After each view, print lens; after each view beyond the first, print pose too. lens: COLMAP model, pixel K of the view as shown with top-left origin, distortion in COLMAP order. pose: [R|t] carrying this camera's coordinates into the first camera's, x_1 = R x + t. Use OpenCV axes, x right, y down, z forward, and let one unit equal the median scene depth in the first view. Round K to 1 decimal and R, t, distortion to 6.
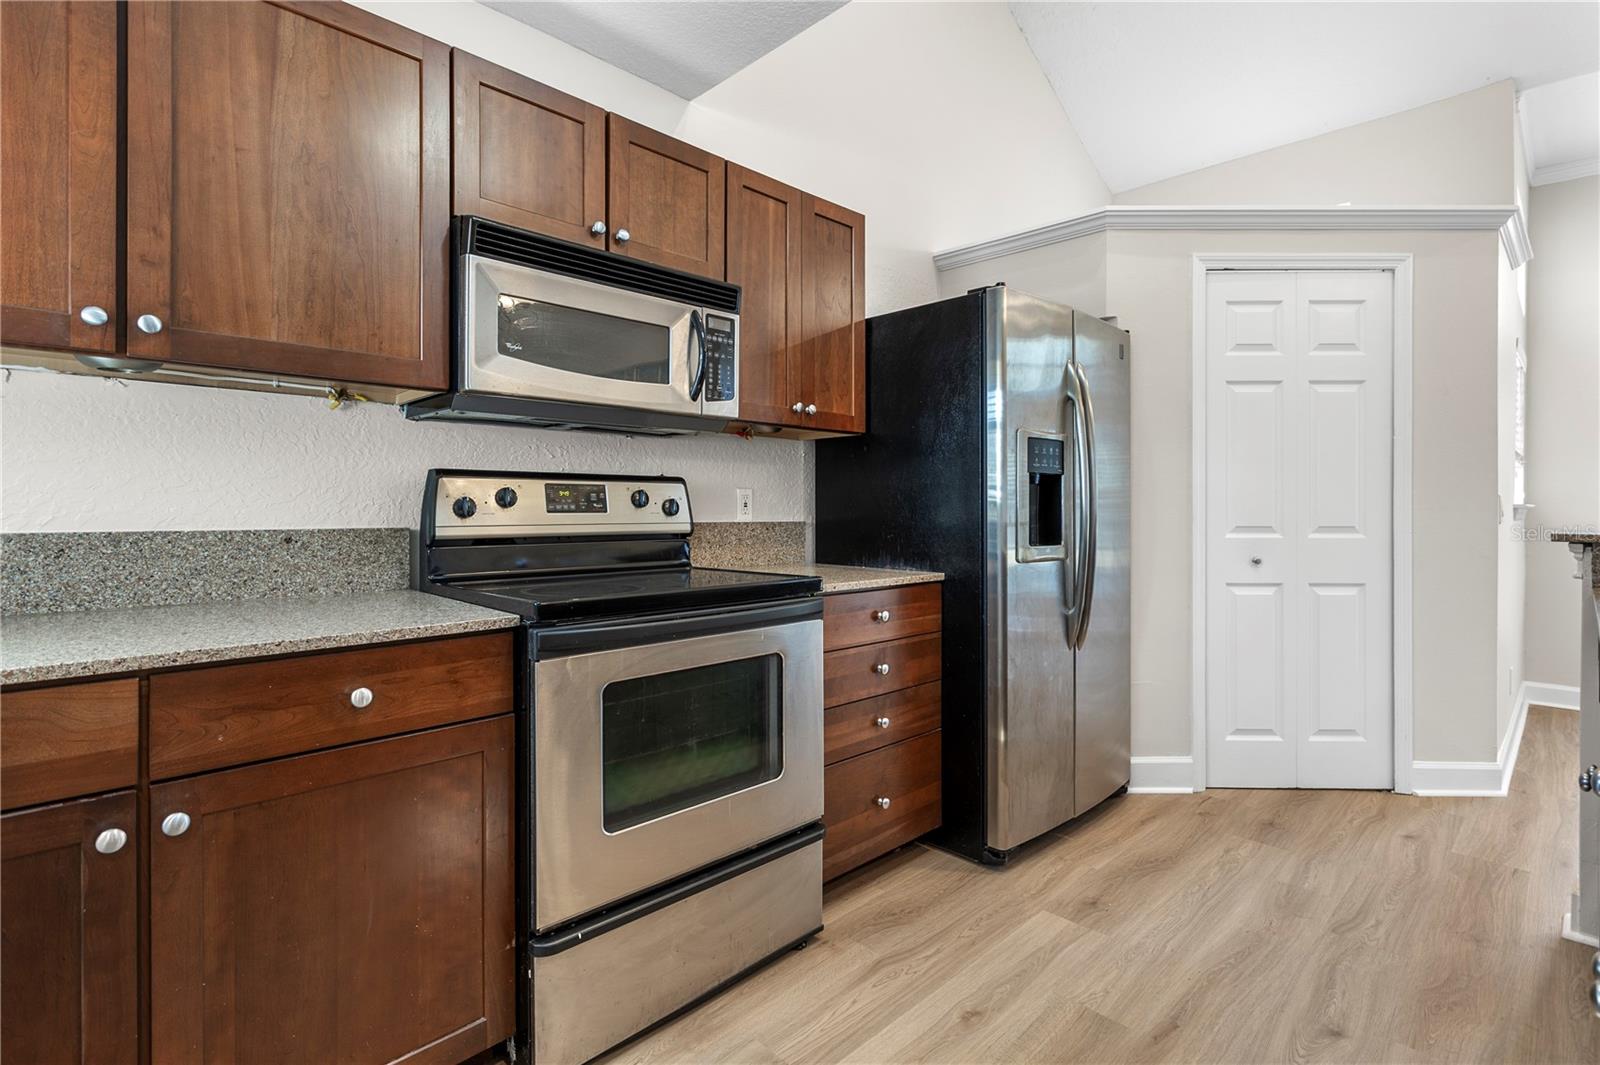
lens RADIAL K [[757.9, 0, 816.5], [0, 757.9, 505.0], [0, 0, 1]] dist [-0.015526, 0.007658]
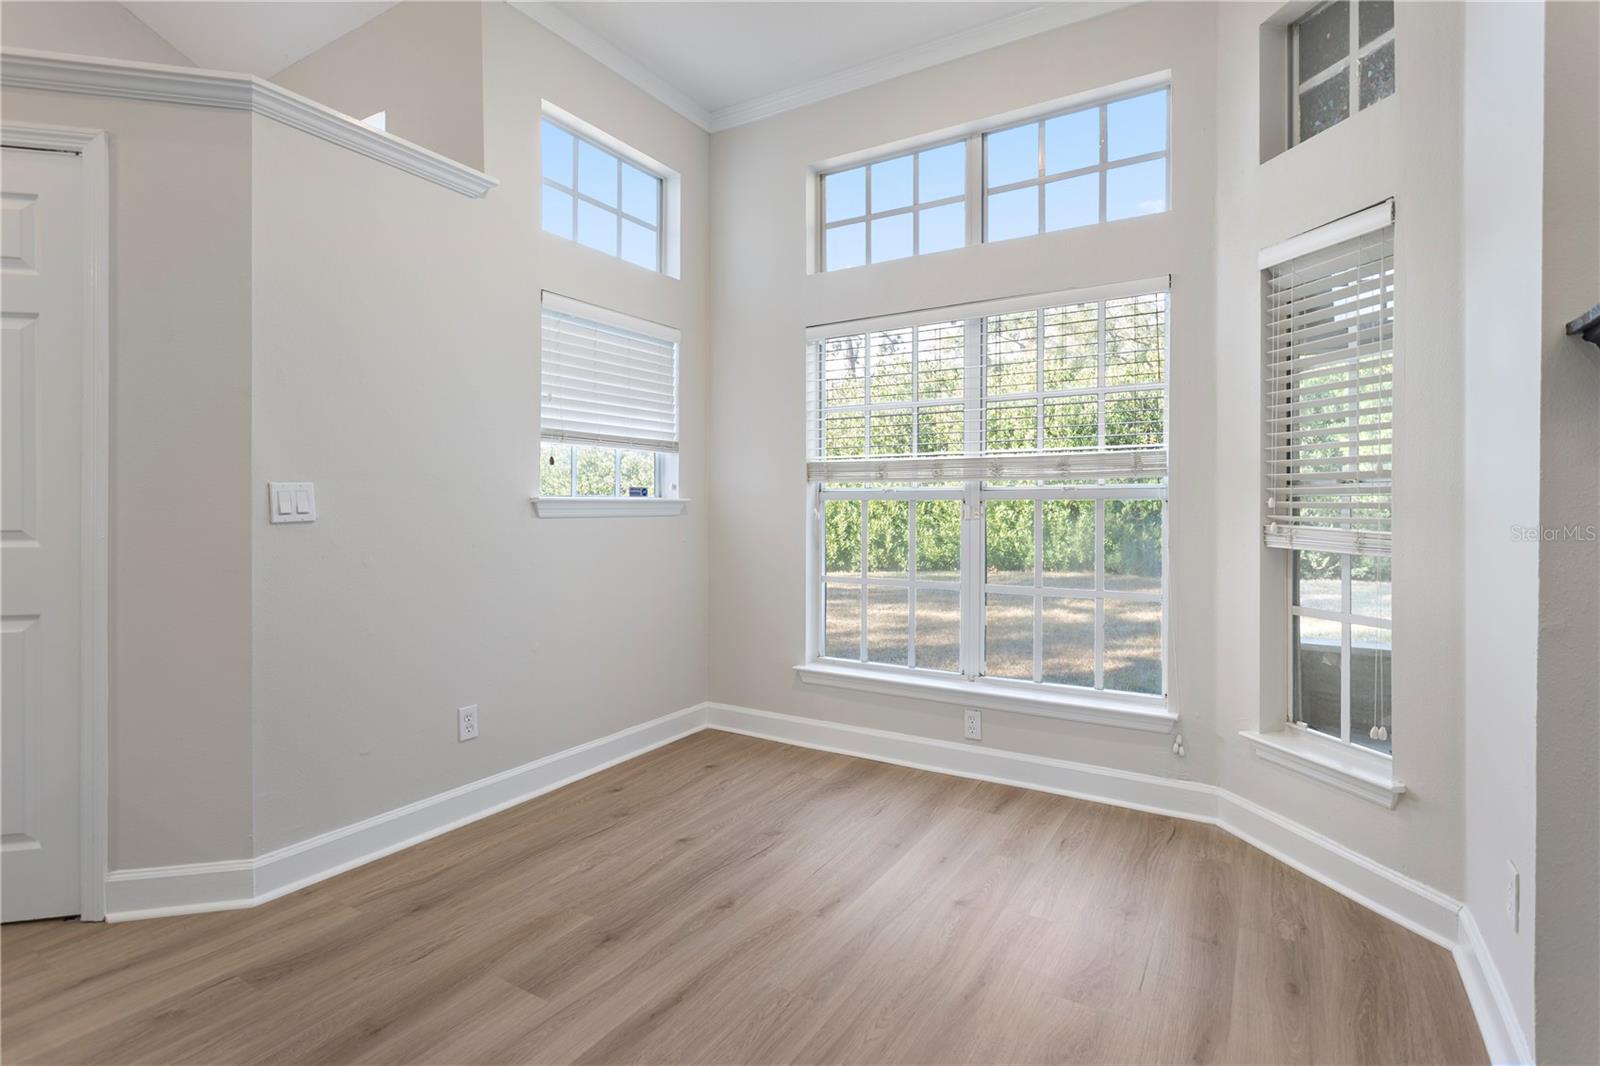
lens RADIAL K [[757.9, 0, 819.9], [0, 757.9, 503.9], [0, 0, 1]] dist [-0.015526, 0.007658]
pose [[0.968420, -0.006347, 0.249245, 1.437750], [0.004649, 0.999962, 0.007397, 0.003814], [-0.249283, -0.006004, 0.968412, 0.202555]]
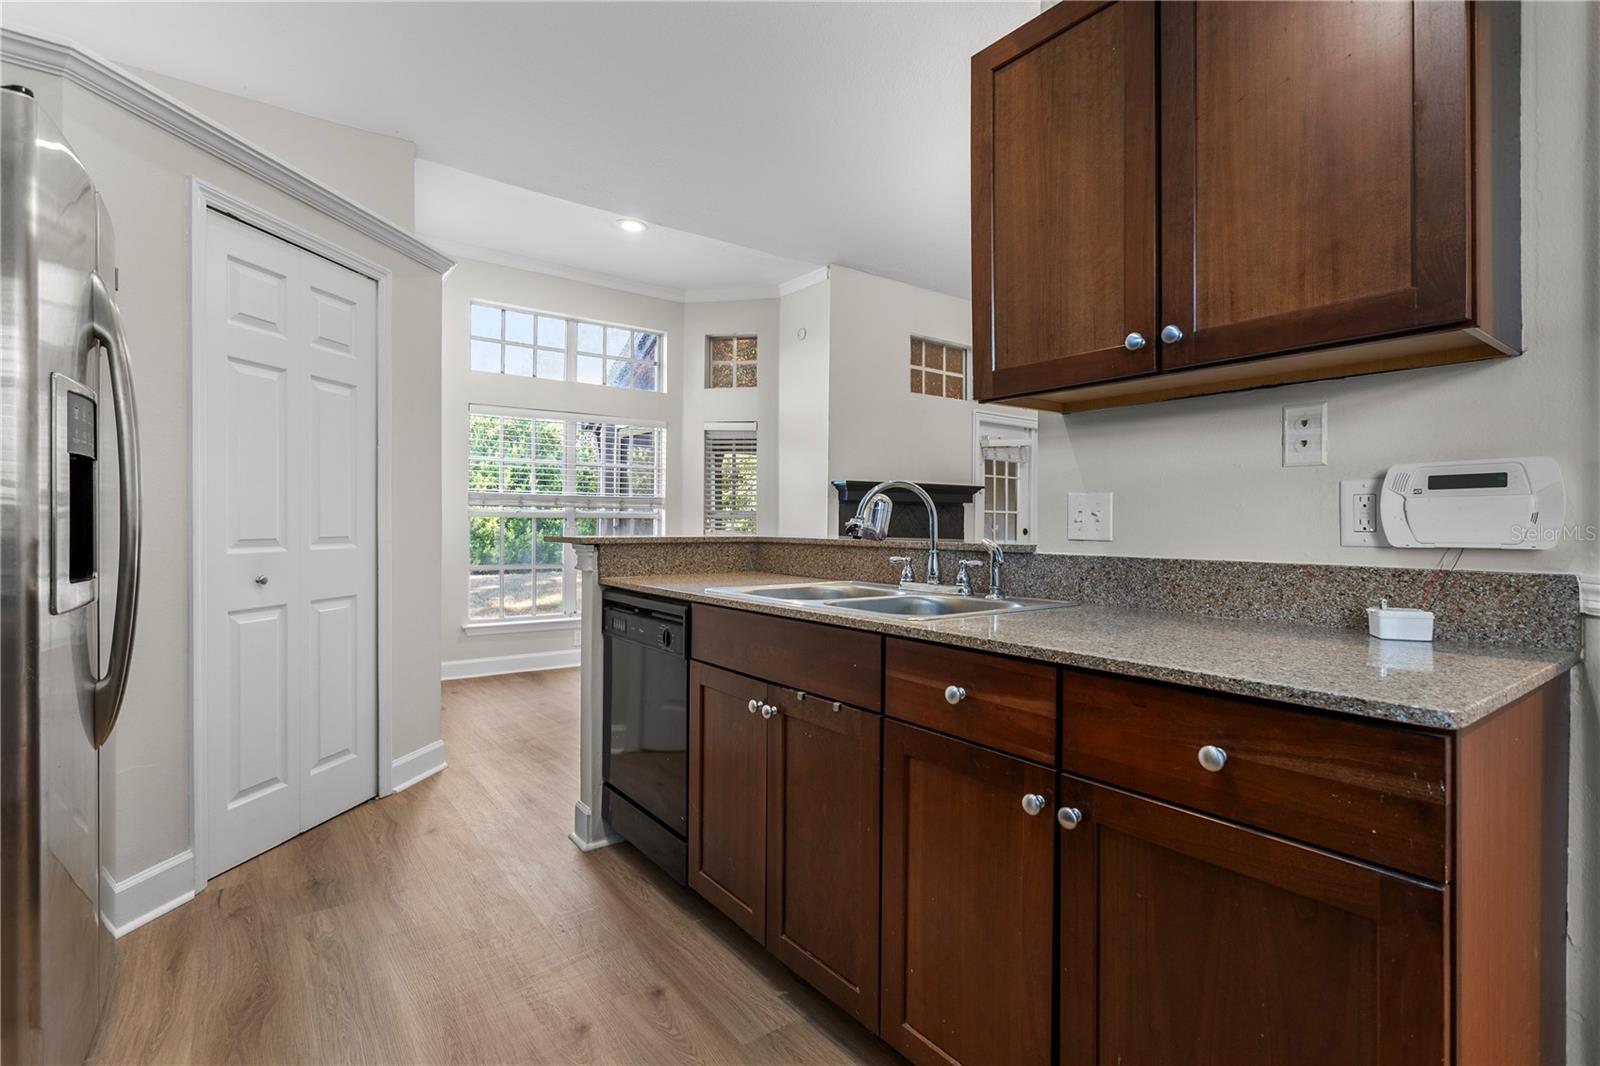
lens RADIAL K [[757.9, 0, 788.5], [0, 757.9, 520.0], [0, 0, 1]] dist [-0.015526, 0.007658]
pose [[0.144763, -0.001264, 0.989466, -0.178764], [-0.007995, 0.999965, 0.002447, 0.000898], [-0.989434, -0.008265, 0.144748, 0.356969]]
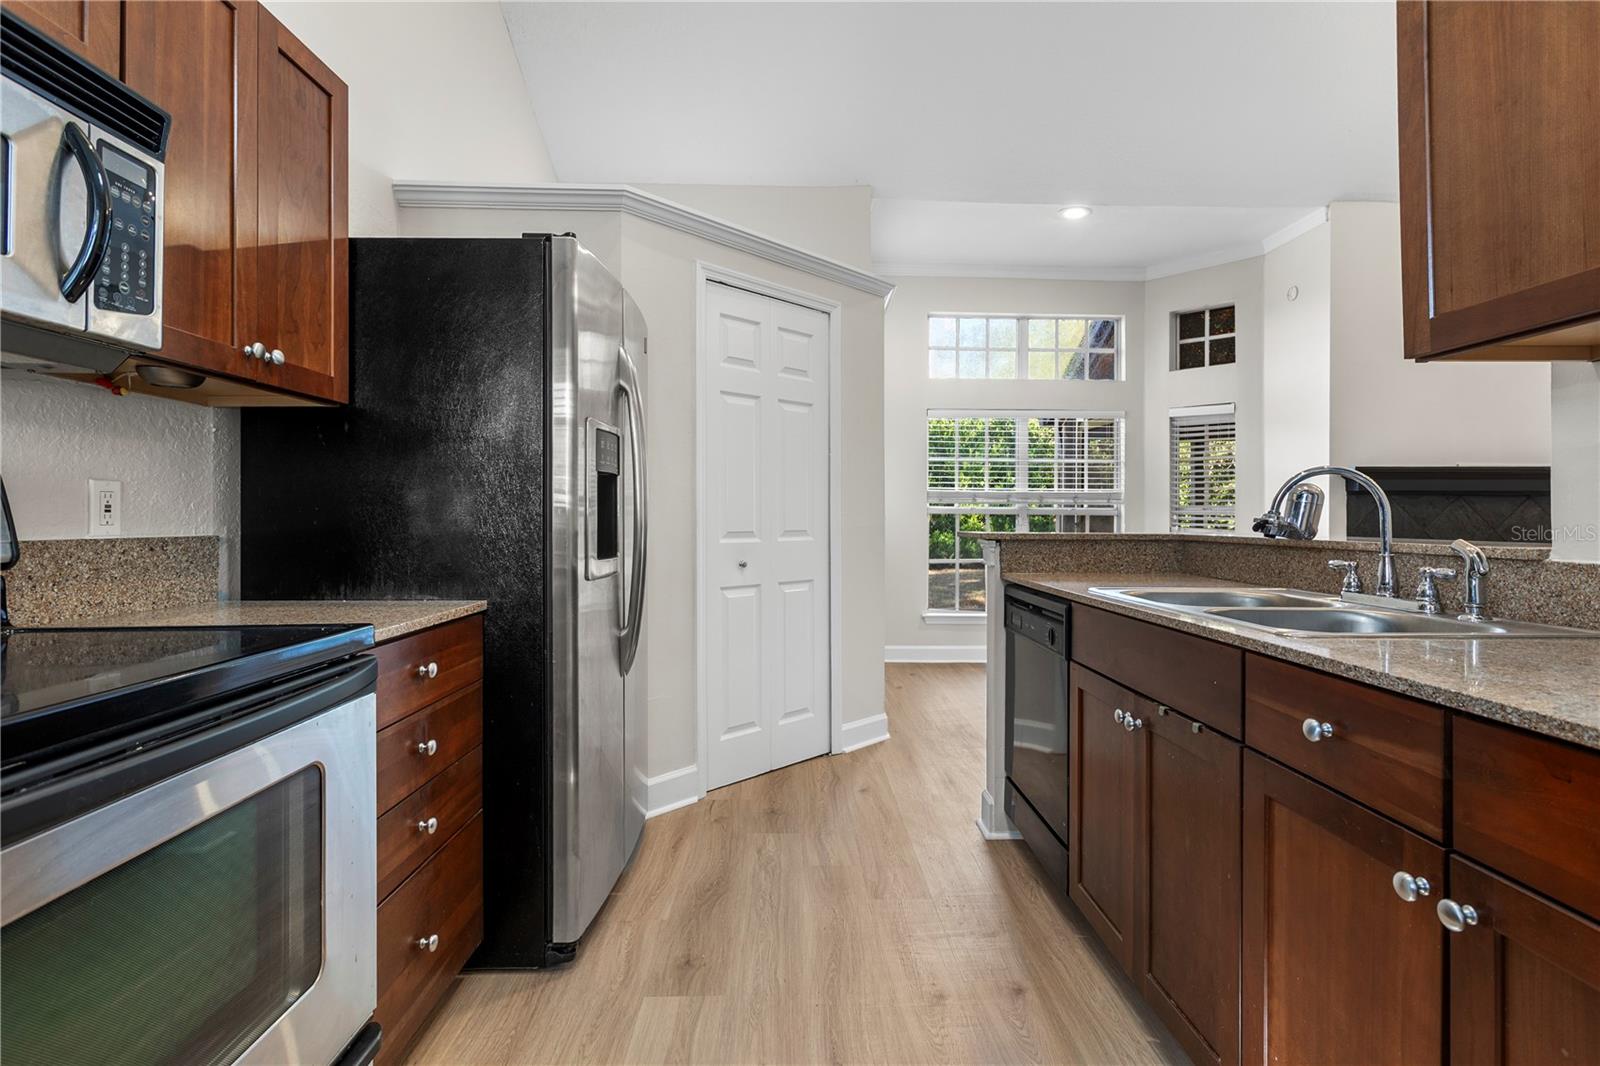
lens RADIAL K [[757.9, 0, 794.7], [0, 757.9, 509.2], [0, 0, 1]] dist [-0.015526, 0.007658]
pose [[0.691913, 0.005218, 0.721962, -0.154009], [-0.003058, 0.999986, -0.004297, 0.001261], [-0.721975, 0.000765, 0.691919, 0.249397]]
